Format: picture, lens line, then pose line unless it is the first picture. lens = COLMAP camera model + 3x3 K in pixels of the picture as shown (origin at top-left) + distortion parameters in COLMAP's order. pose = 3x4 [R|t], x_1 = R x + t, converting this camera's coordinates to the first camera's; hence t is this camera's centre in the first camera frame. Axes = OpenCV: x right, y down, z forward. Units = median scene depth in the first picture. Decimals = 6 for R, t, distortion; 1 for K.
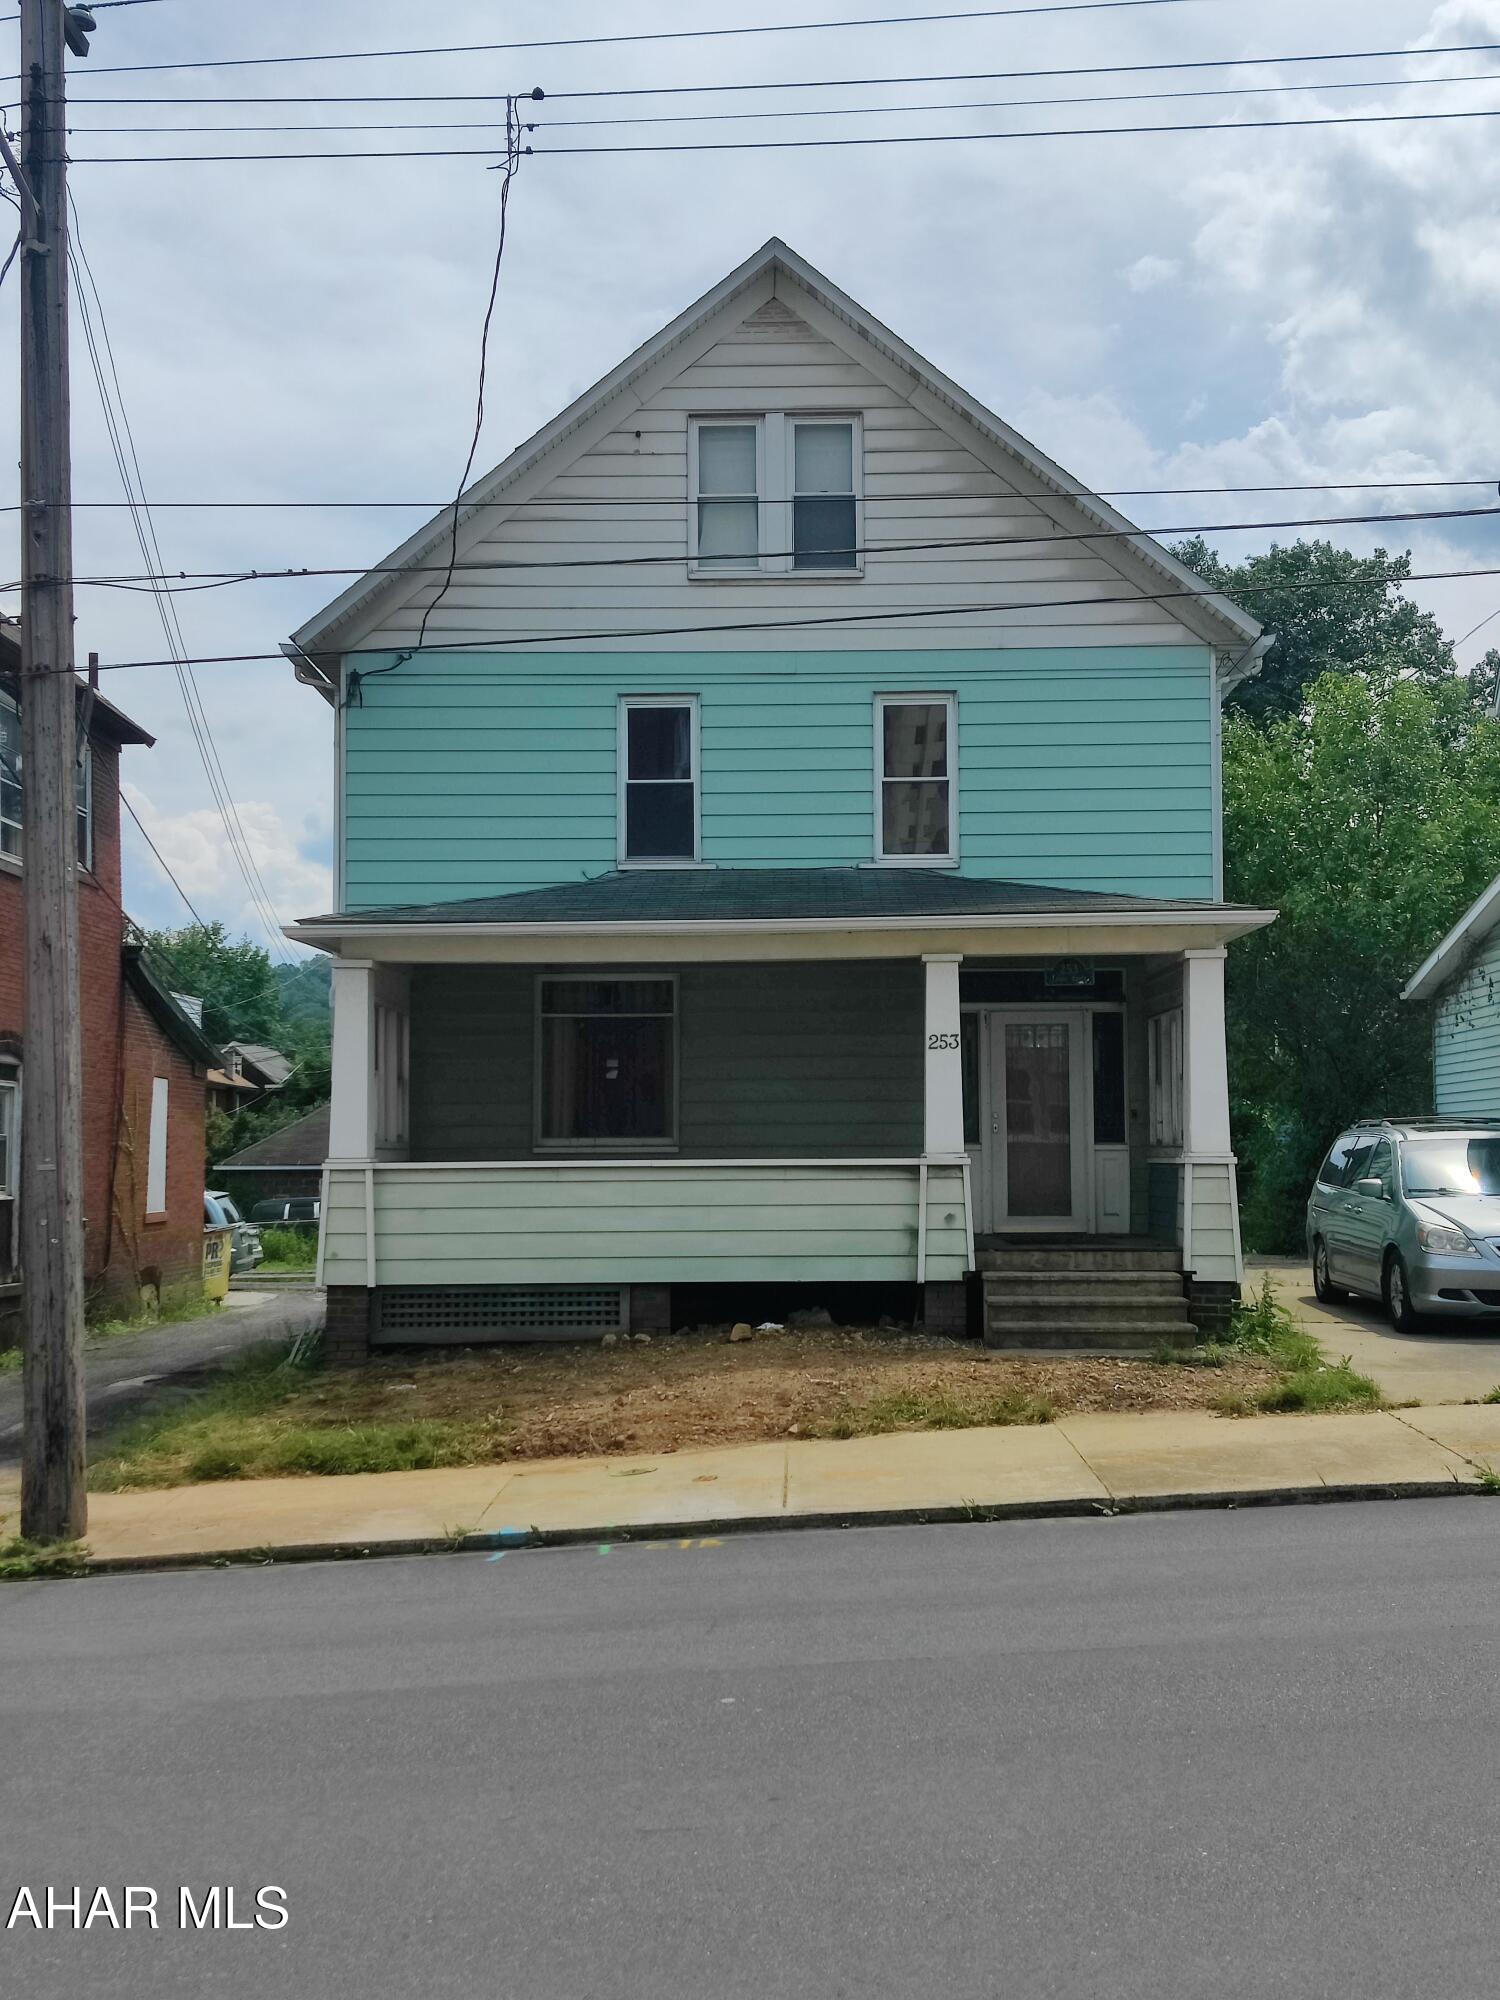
lens RADIAL K [[1525.3, 0, 762.4], [0, 1525.3, 987.0], [0, 0, 1]] dist [0.029536, -0.019720]
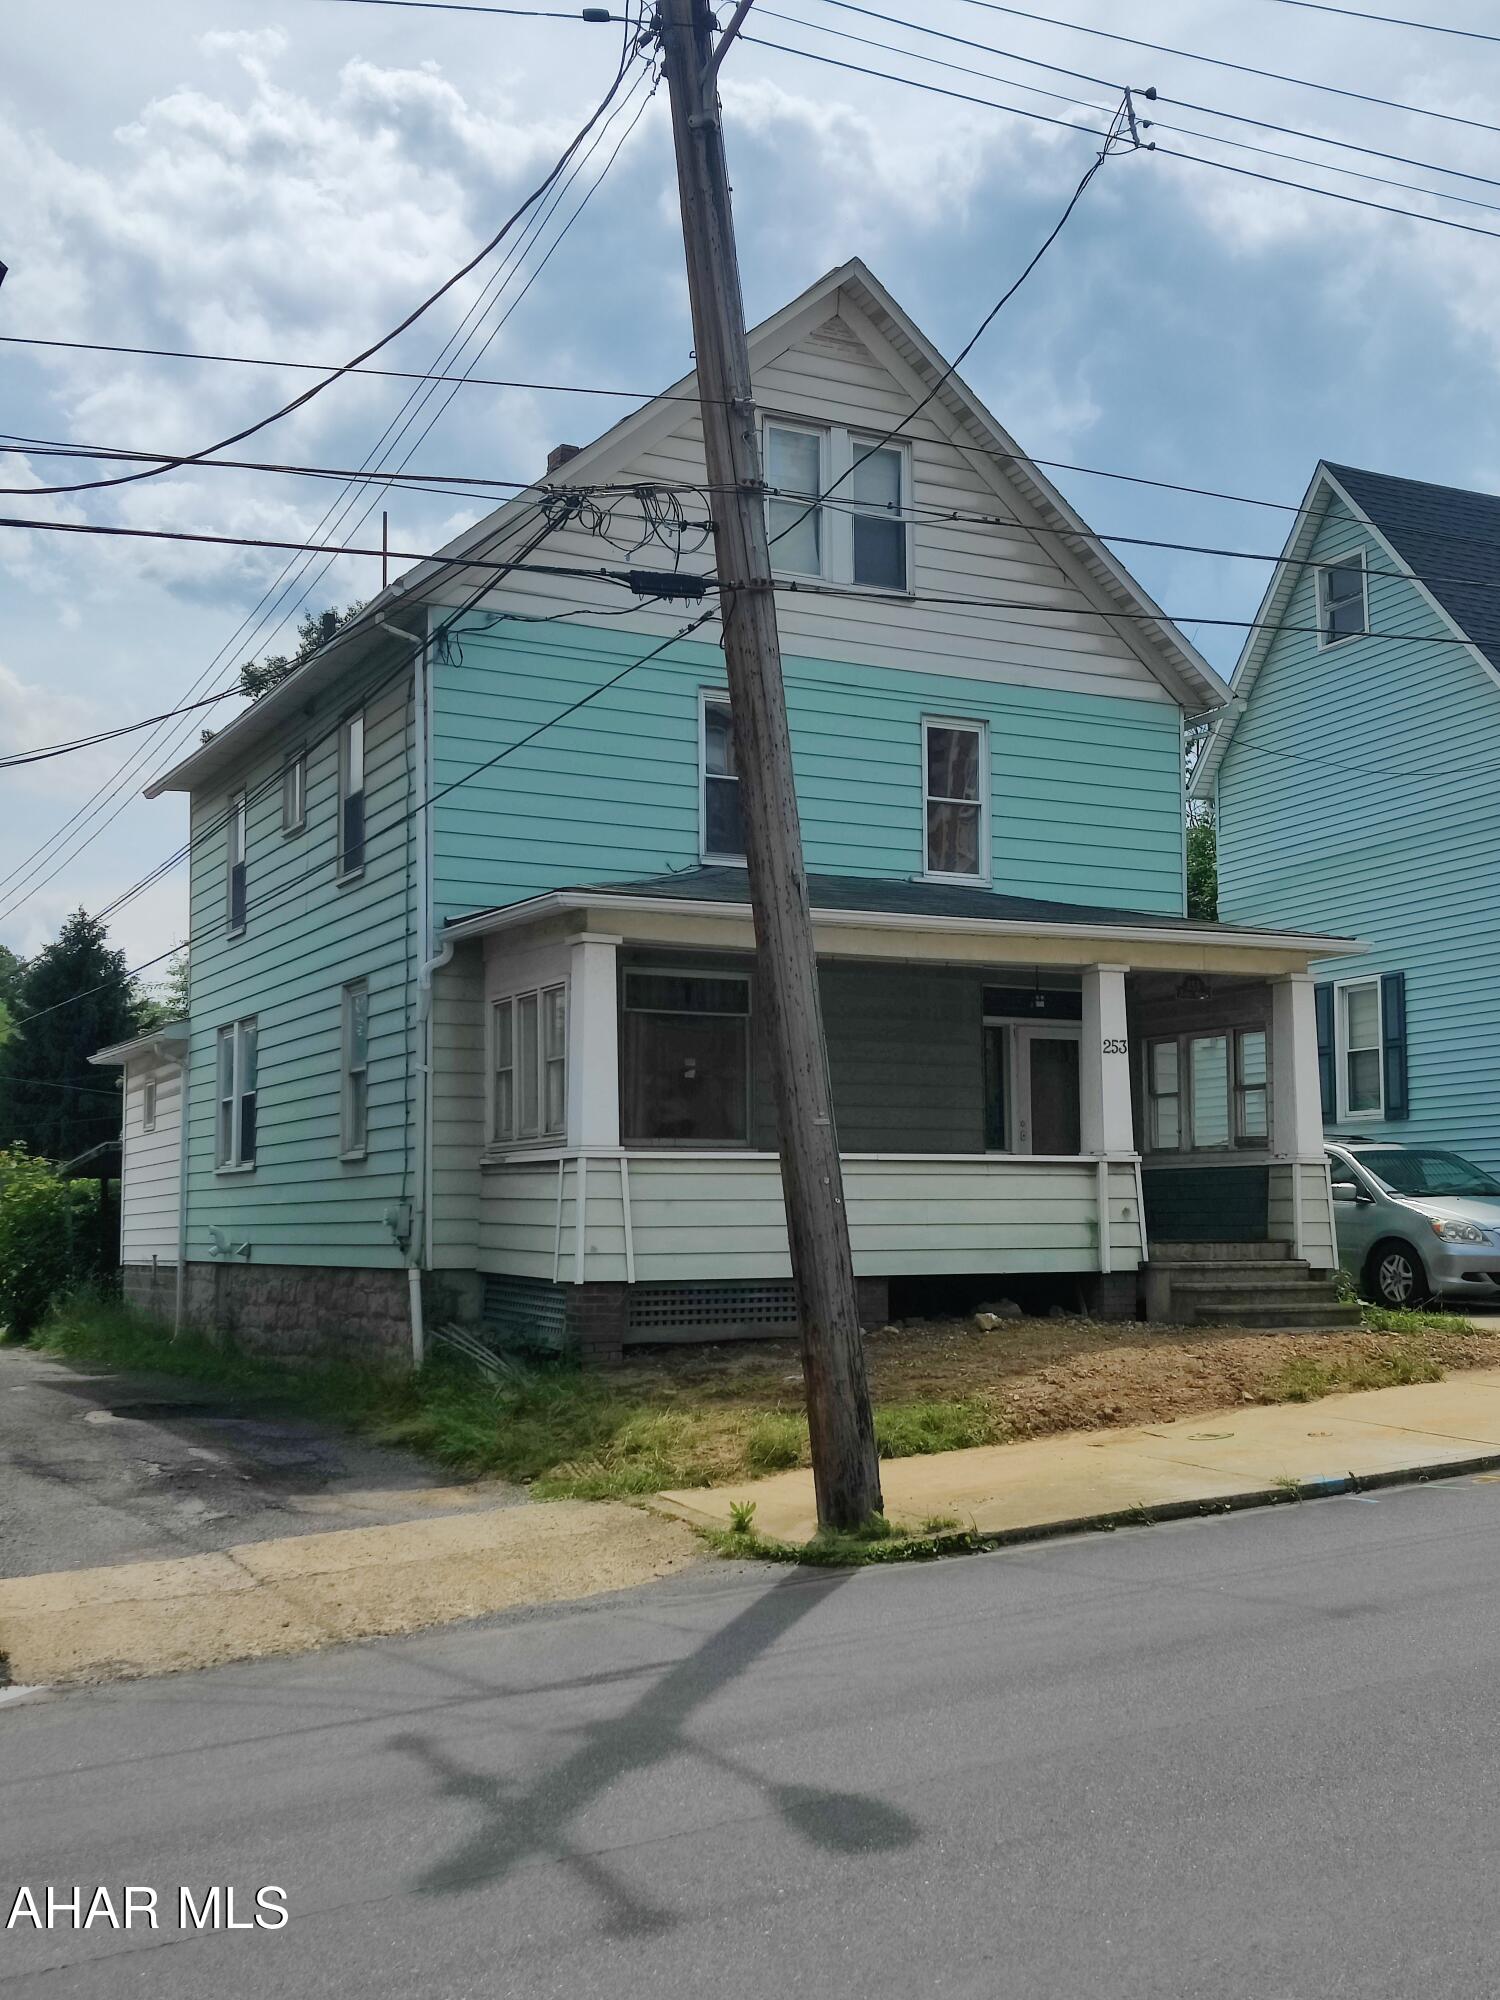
lens RADIAL K [[1525.3, 0, 760.6], [0, 1525.3, 1010.2], [0, 0, 1]] dist [0.029536, -0.019720]
pose [[0.935600, 0.045851, 0.350072, -0.497958], [-0.041958, 0.998944, -0.018702, 0.041609], [-0.350560, 0.002809, 0.936536, 0.091008]]
